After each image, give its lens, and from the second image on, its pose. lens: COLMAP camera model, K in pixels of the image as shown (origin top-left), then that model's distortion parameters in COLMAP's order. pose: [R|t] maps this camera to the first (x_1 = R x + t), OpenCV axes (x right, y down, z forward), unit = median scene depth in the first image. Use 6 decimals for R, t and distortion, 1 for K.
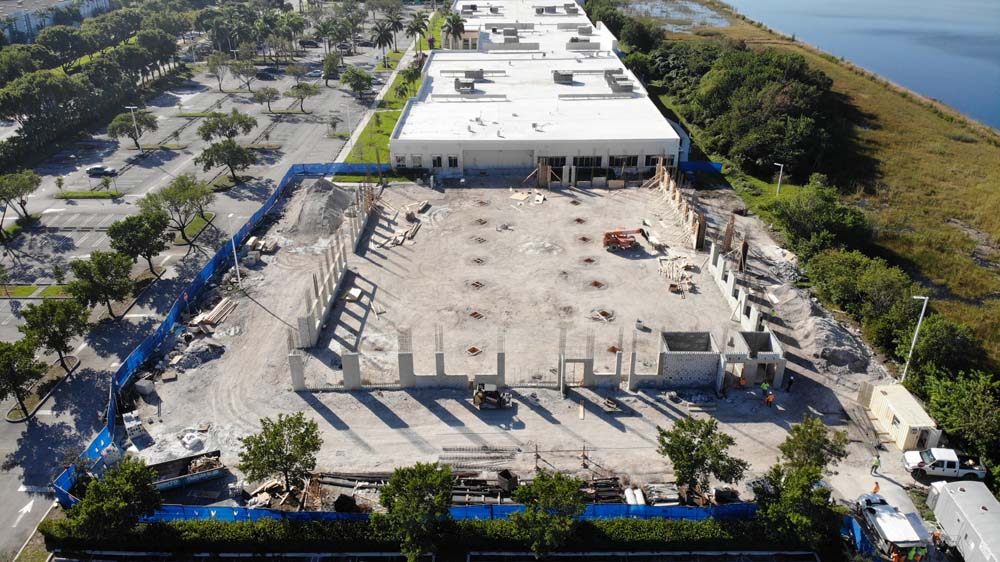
lens RADIAL K [[729.4, 0, 500.0], [0, 729.4, 281.0], [0, 0, 1]] dist [0.036629, -0.153665]
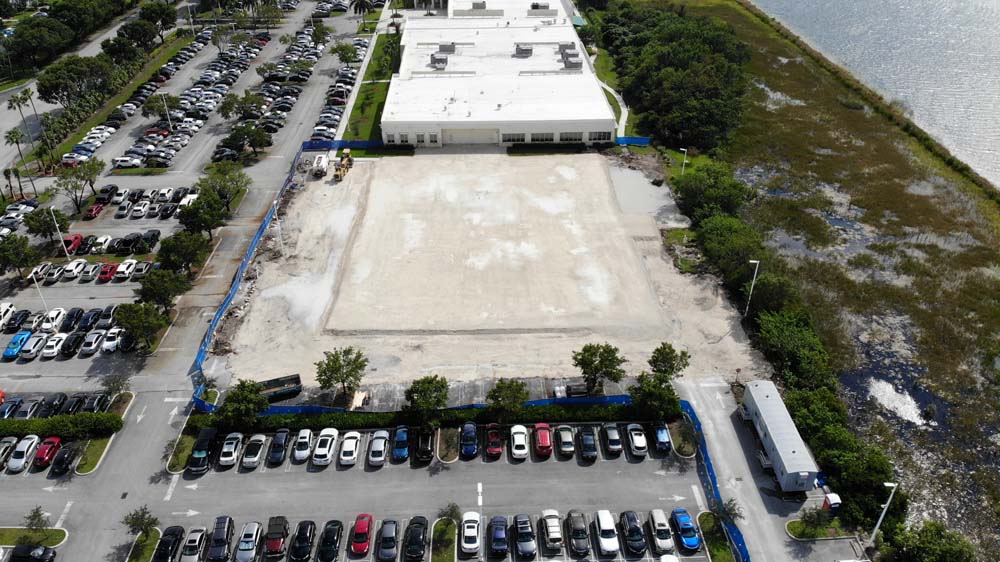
lens RADIAL K [[729.4, 0, 500.0], [0, 729.4, 281.0], [0, 0, 1]] dist [0.036629, -0.153665]
pose [[0.999096, -0.019701, 0.037681, -0.003330], [0.015412, 0.993712, 0.110904, -0.056064], [-0.039629, -0.110223, 0.993117, -0.243514]]
